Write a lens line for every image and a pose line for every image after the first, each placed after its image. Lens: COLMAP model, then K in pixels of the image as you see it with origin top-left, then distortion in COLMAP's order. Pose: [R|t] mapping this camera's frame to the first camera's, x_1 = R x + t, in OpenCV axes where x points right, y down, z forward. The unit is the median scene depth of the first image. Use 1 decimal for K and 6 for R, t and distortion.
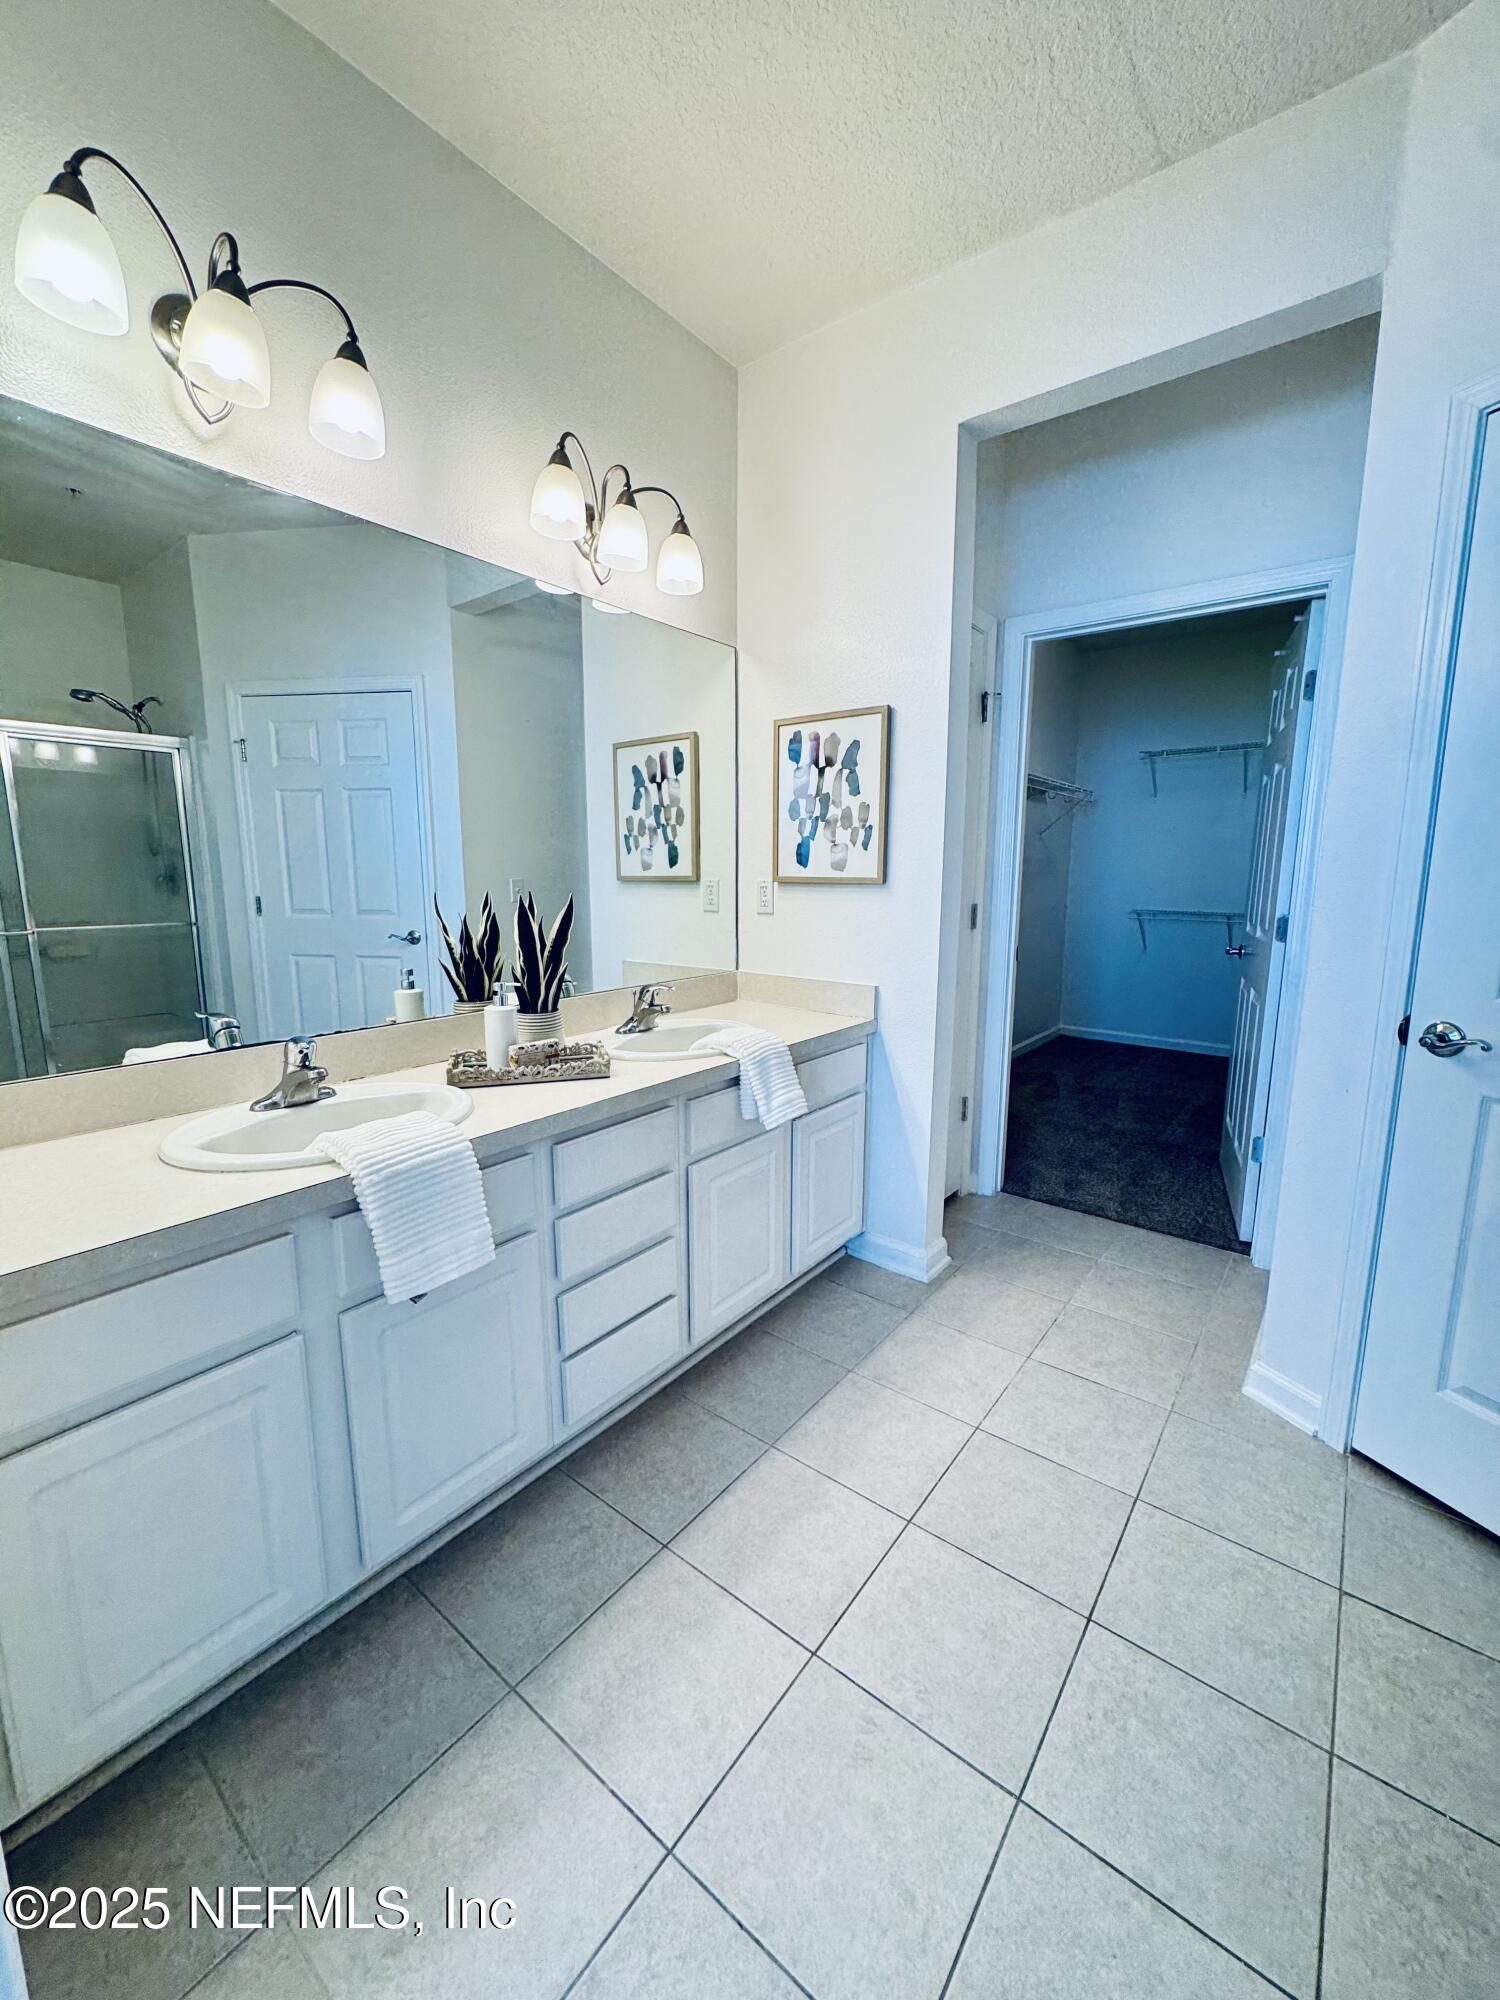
lens RADIAL K [[792.8, 0, 748.4], [0, 792.8, 1001.7], [0, 0, 1]] dist [-0.000747, 0.000394]
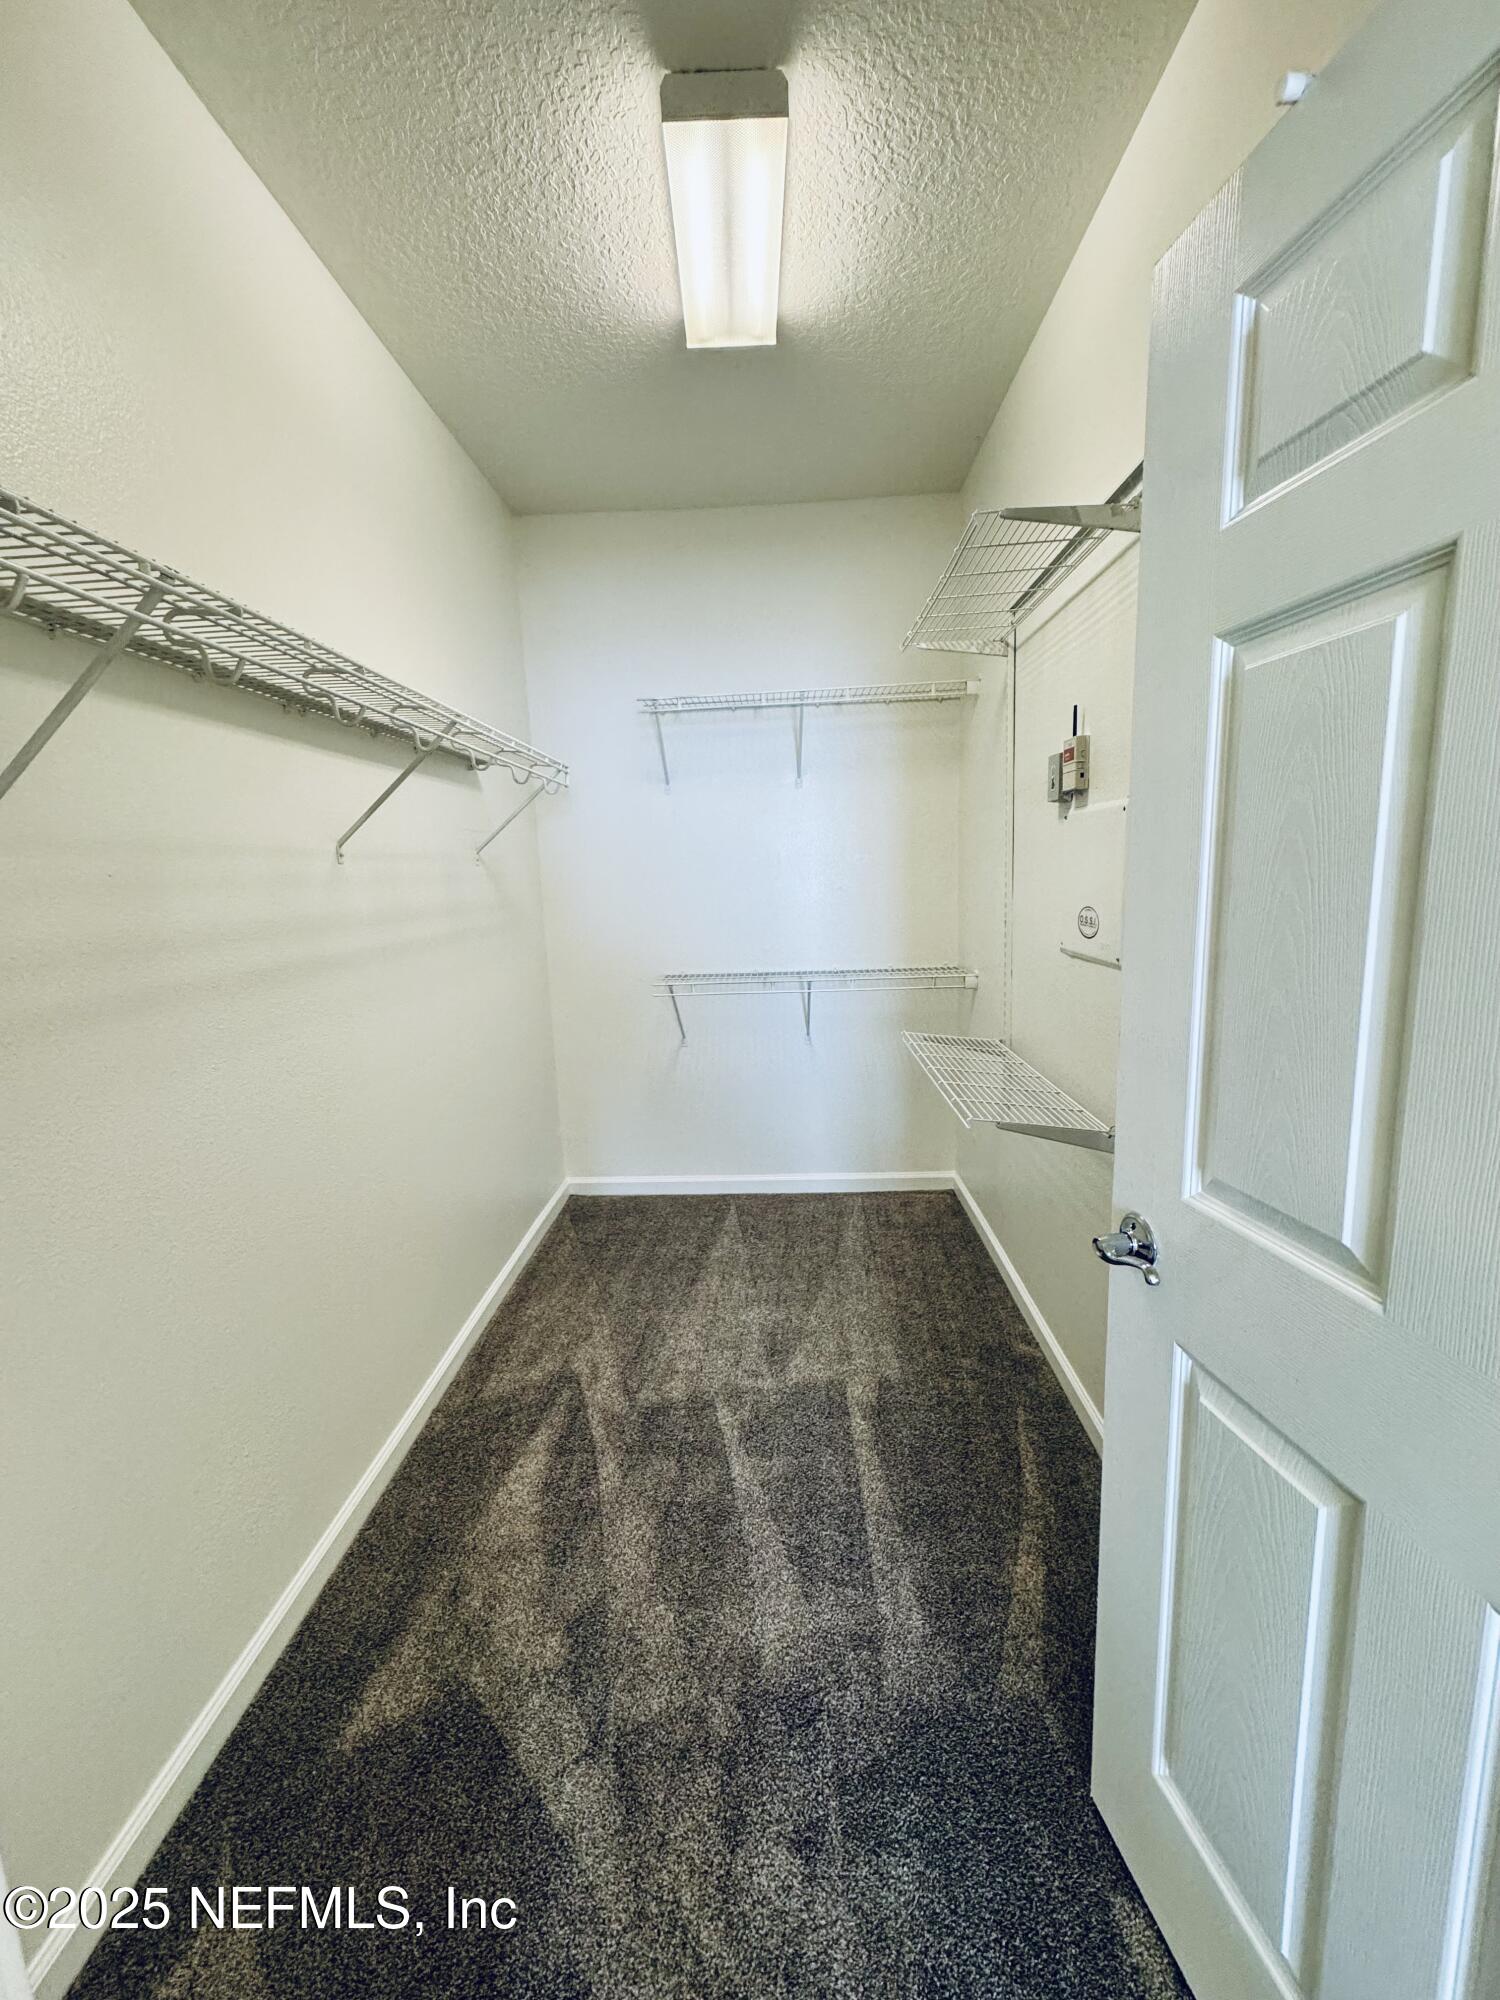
lens RADIAL K [[792.8, 0, 754.7], [0, 792.8, 995.7], [0, 0, 1]] dist [-0.000747, 0.000394]
pose [[0.798704, -0.118581, 0.589924, 0.242500], [0.123750, 0.991803, 0.031817, -0.136863], [-0.588861, 0.047591, 0.806832, 0.603999]]
